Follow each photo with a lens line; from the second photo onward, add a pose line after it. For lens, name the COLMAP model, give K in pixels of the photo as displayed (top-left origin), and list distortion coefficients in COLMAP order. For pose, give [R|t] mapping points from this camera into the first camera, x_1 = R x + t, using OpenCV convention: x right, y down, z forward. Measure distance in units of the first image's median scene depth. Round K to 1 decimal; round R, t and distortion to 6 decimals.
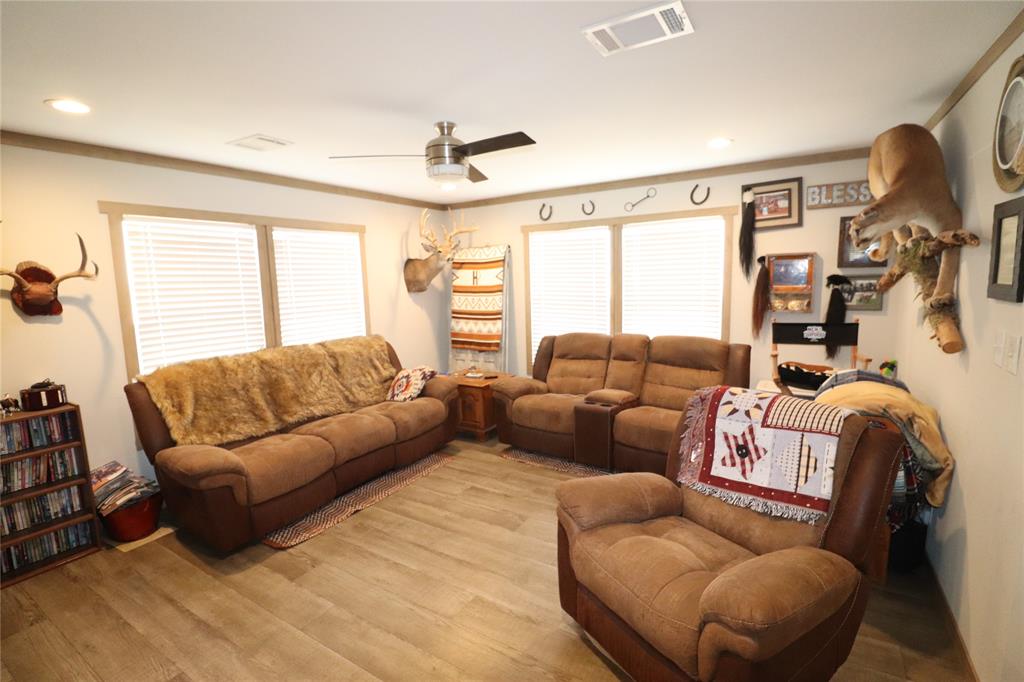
lens RADIAL K [[476.8, 0, 505.8], [0, 476.8, 341.5], [0, 0, 1]] dist [-0.013301, -0.001217]
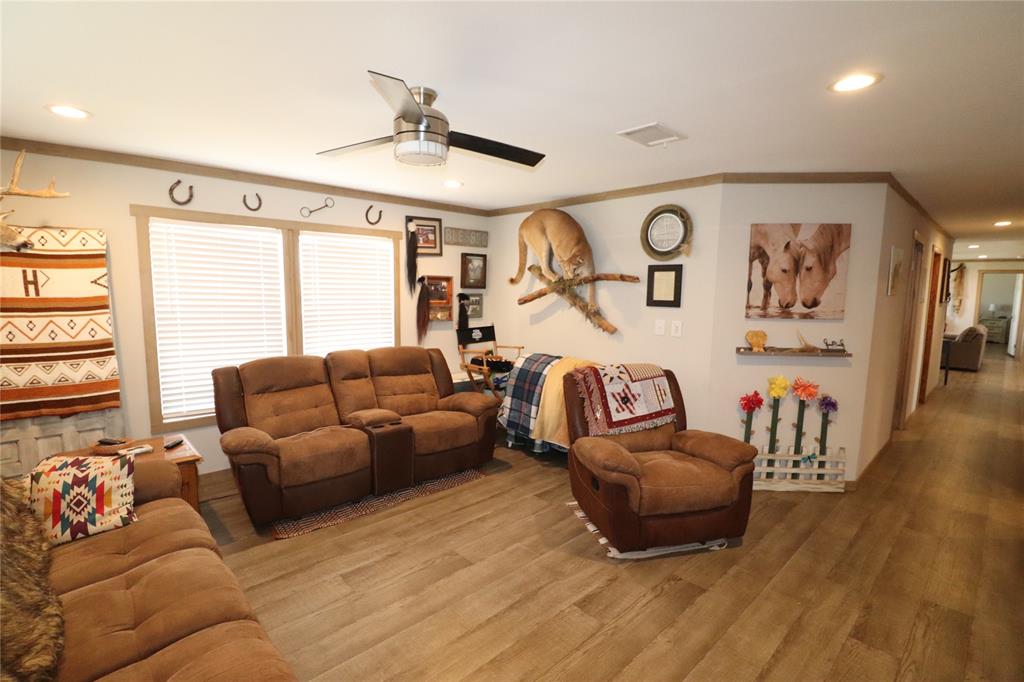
lens RADIAL K [[476.8, 0, 505.8], [0, 476.8, 341.5], [0, 0, 1]] dist [-0.013301, -0.001217]
pose [[0.245939, -0.074903, 0.966387, -0.630415], [0.107345, 0.992982, 0.049646, -0.052447], [-0.963323, 0.091527, 0.252253, 0.510211]]
